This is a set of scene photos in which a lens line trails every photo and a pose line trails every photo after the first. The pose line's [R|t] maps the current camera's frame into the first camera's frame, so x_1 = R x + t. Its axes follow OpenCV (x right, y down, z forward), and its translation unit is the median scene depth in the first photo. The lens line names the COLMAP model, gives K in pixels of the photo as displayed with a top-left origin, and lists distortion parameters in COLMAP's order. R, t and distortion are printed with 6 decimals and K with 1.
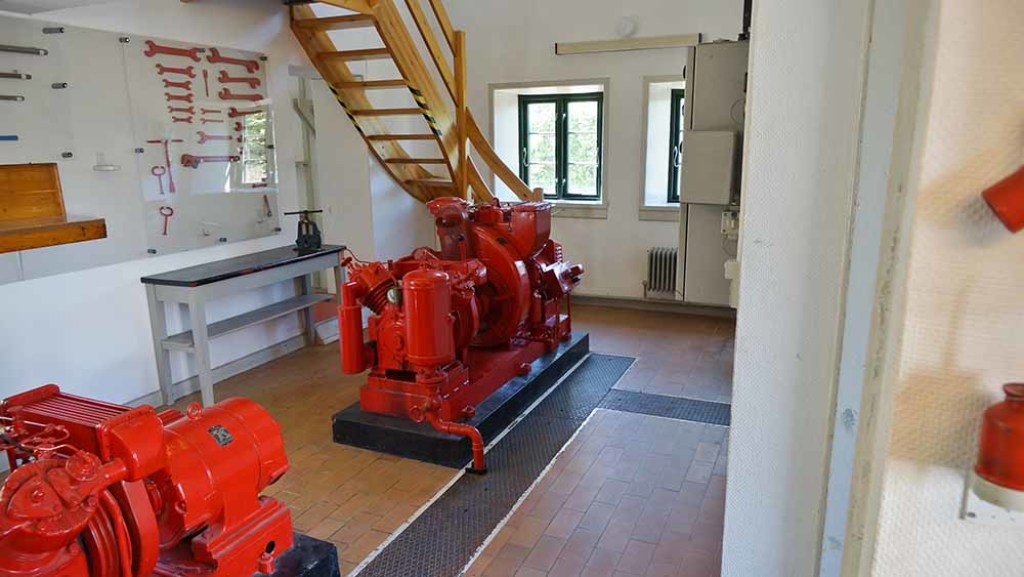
lens RADIAL K [[688.1, 0, 510.4], [0, 688.1, 295.1], [0, 0, 1]] dist [-0.024075, 0.024418]
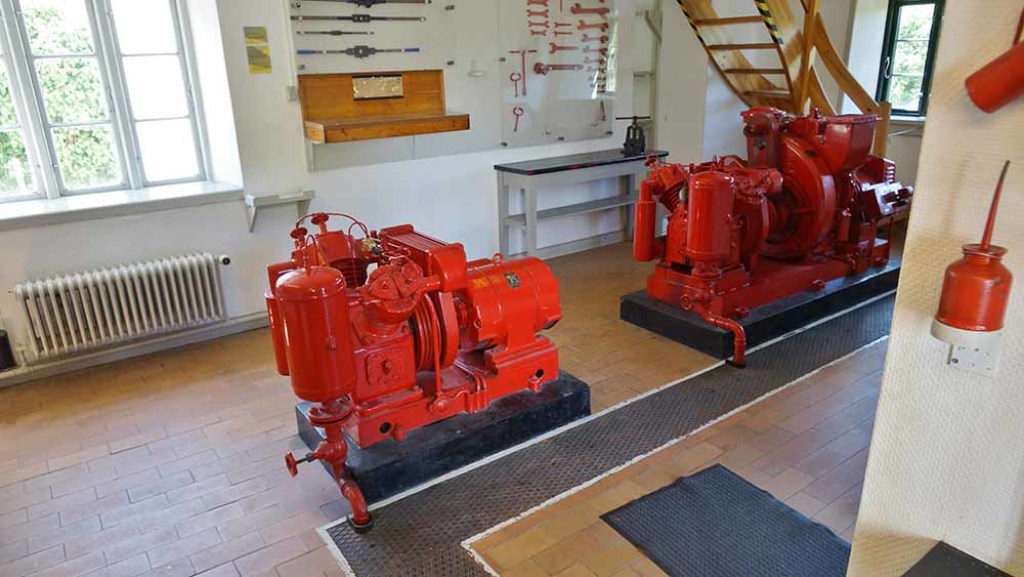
lens RADIAL K [[688.1, 0, 510.4], [0, 688.1, 295.1], [0, 0, 1]] dist [-0.024075, 0.024418]
pose [[0.864687, 0.157658, -0.476927, 0.117297], [-0.100428, 0.984558, 0.143387, 0.024708], [0.492169, -0.076088, 0.867168, -0.084241]]
